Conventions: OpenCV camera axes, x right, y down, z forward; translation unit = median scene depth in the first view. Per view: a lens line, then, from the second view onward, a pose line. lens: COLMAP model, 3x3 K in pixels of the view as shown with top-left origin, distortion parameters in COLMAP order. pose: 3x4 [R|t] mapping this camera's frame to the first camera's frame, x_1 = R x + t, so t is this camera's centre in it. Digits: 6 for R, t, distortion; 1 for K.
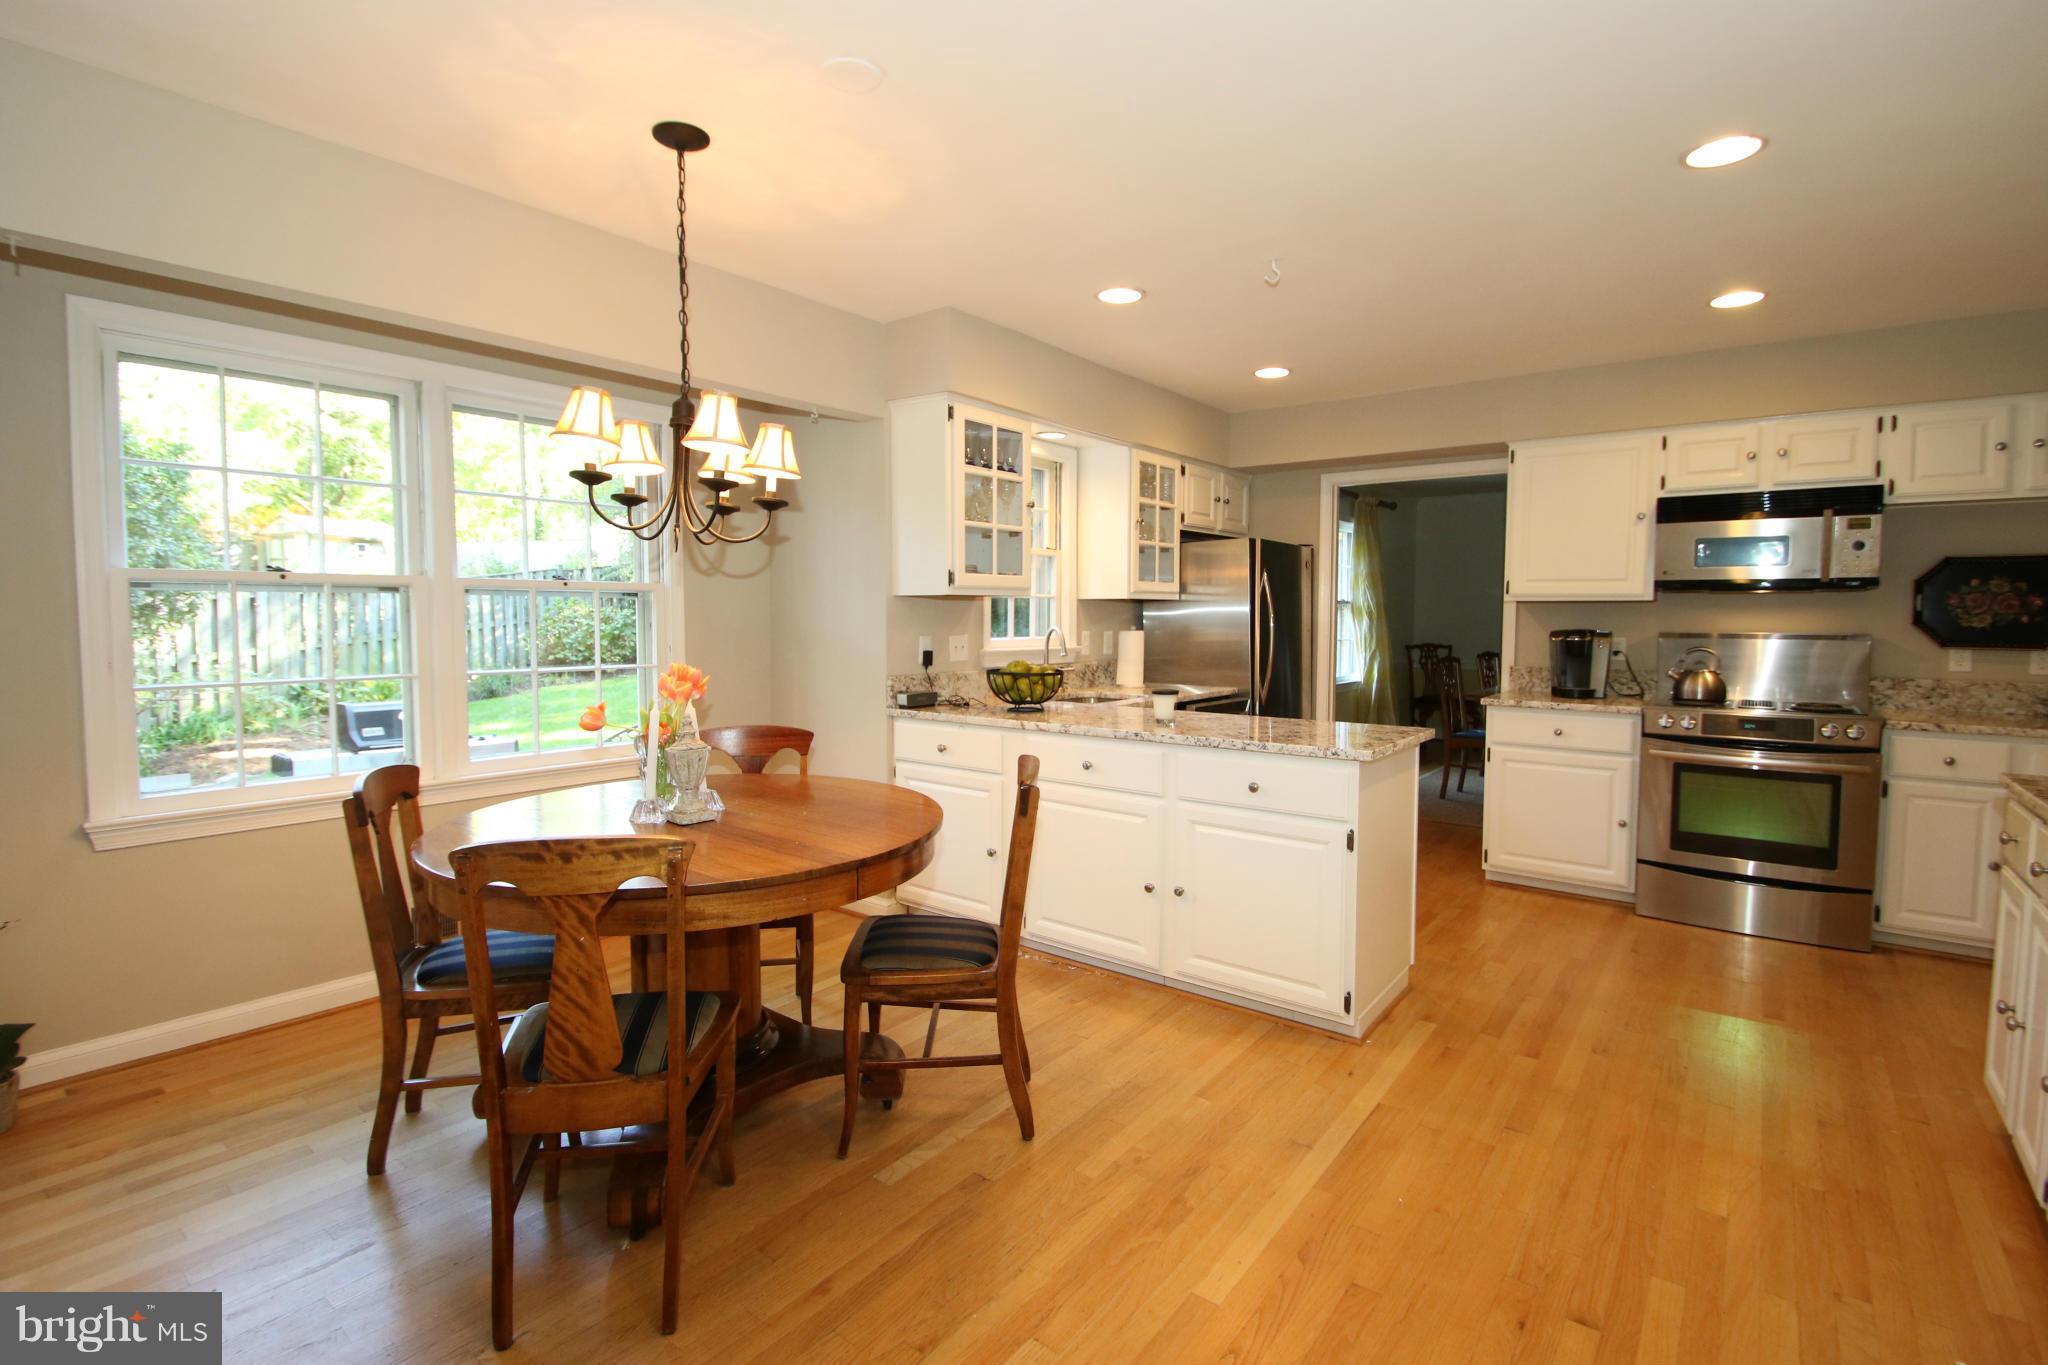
lens RADIAL K [[946.1, 0, 1031.7], [0, 946.1, 669.2], [0, 0, 1]] dist [0.001483, -0.003324]
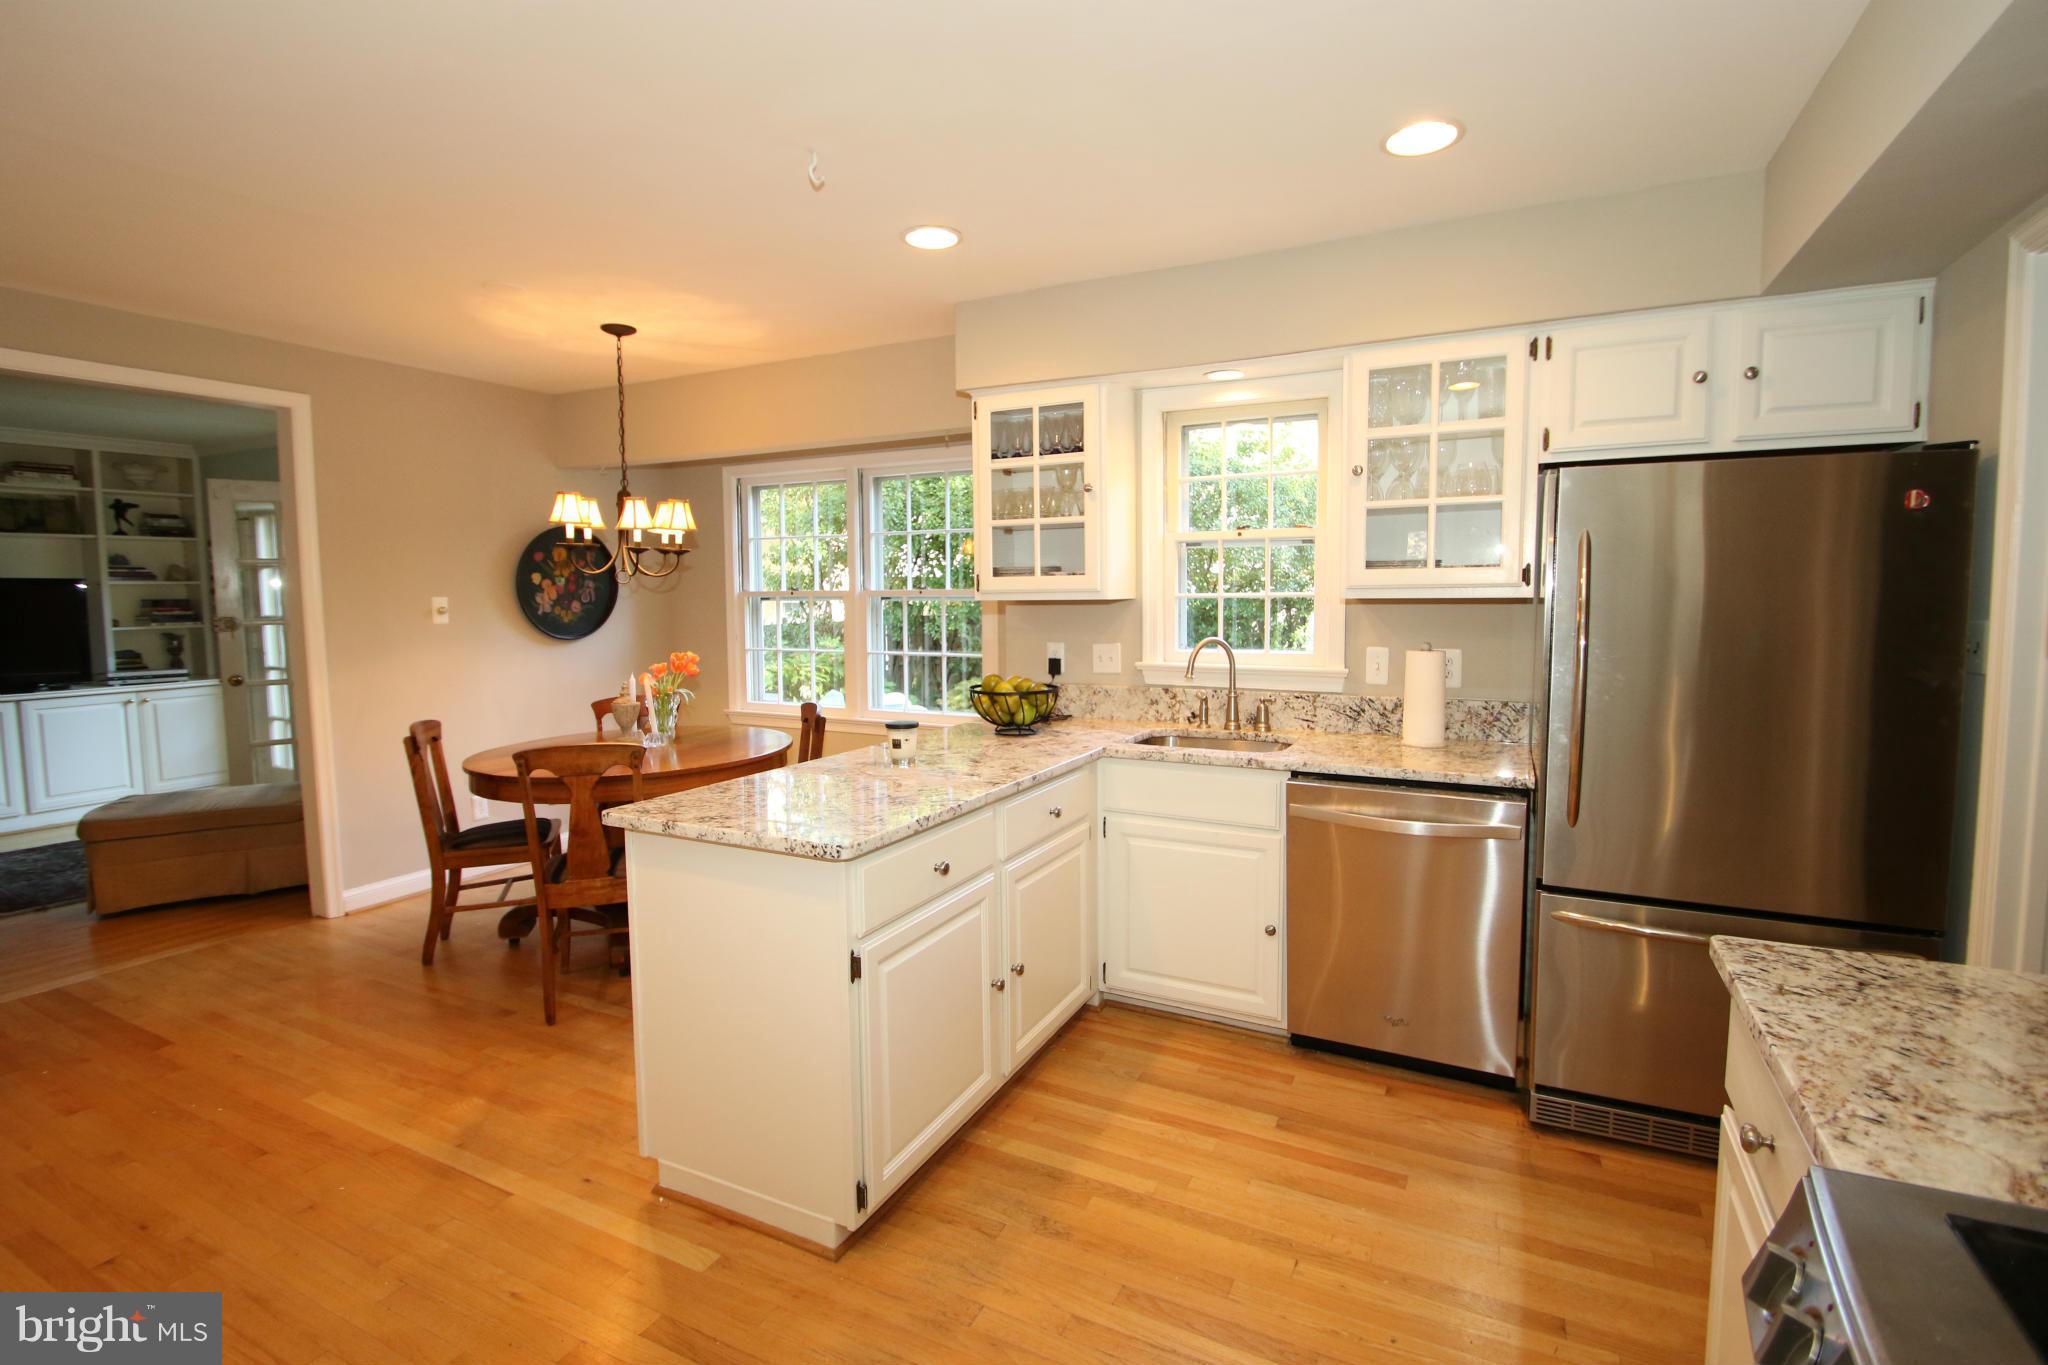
lens RADIAL K [[946.1, 0, 1022.4], [0, 946.1, 670.8], [0, 0, 1]] dist [0.001483, -0.003324]
pose [[0.187591, 0.076587, -0.979257, 0.772700], [-0.050151, 0.996402, 0.068321, -0.067473], [0.980966, 0.036295, 0.190757, 0.771173]]
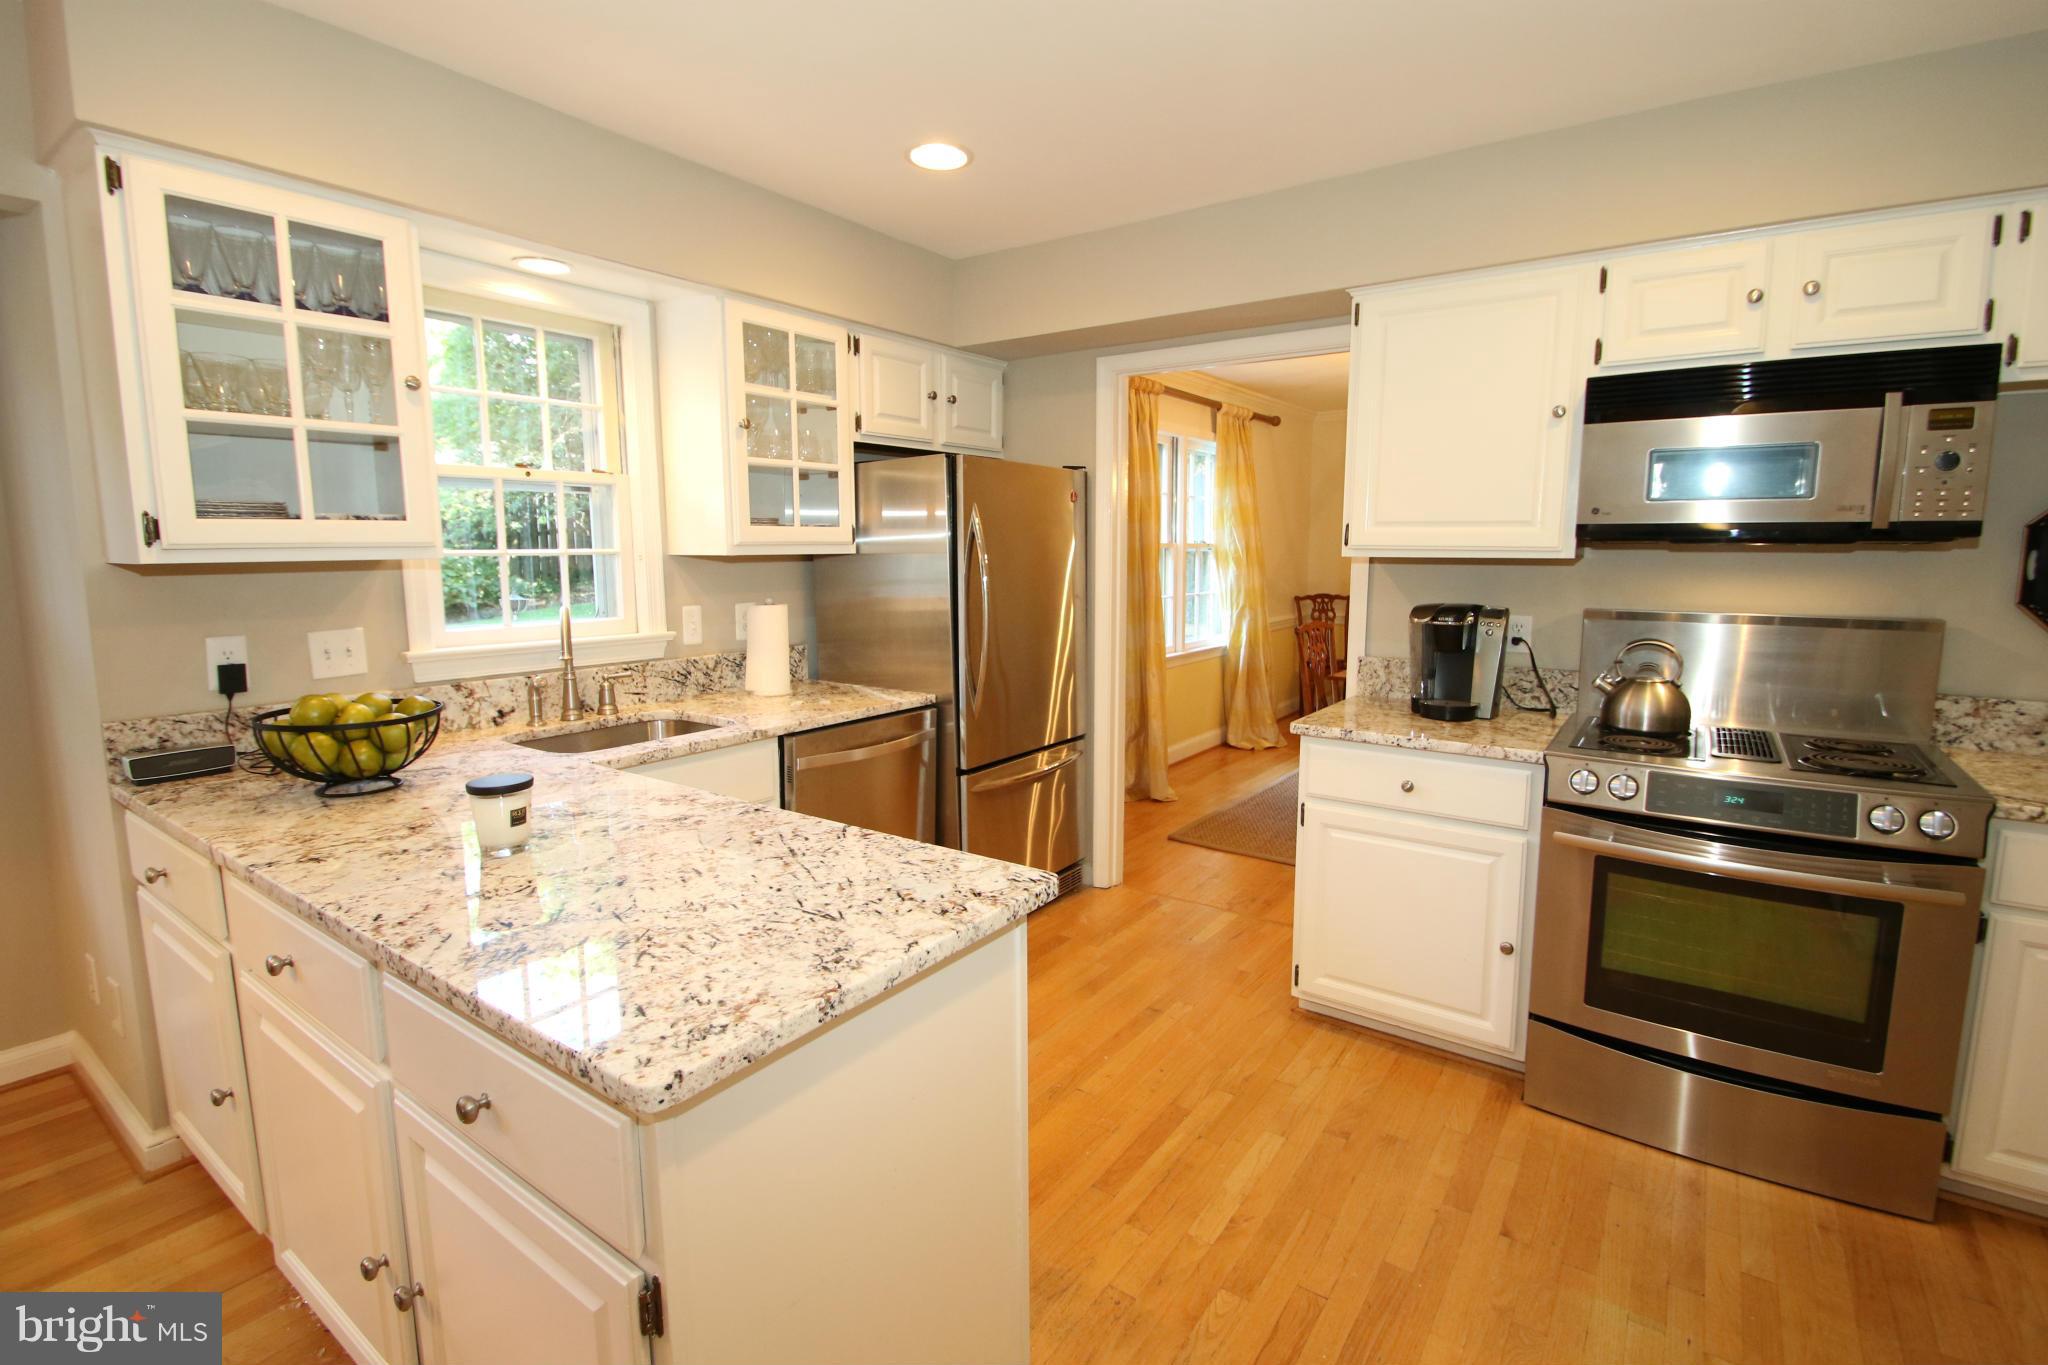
lens RADIAL K [[946.1, 0, 1032.4], [0, 946.1, 672.0], [0, 0, 1]] dist [0.001483, -0.003324]
pose [[0.998998, -0.010195, 0.043586, 0.305545], [0.006933, 0.997207, 0.074361, -0.050327], [-0.044223, -0.073984, 0.996278, 0.440957]]
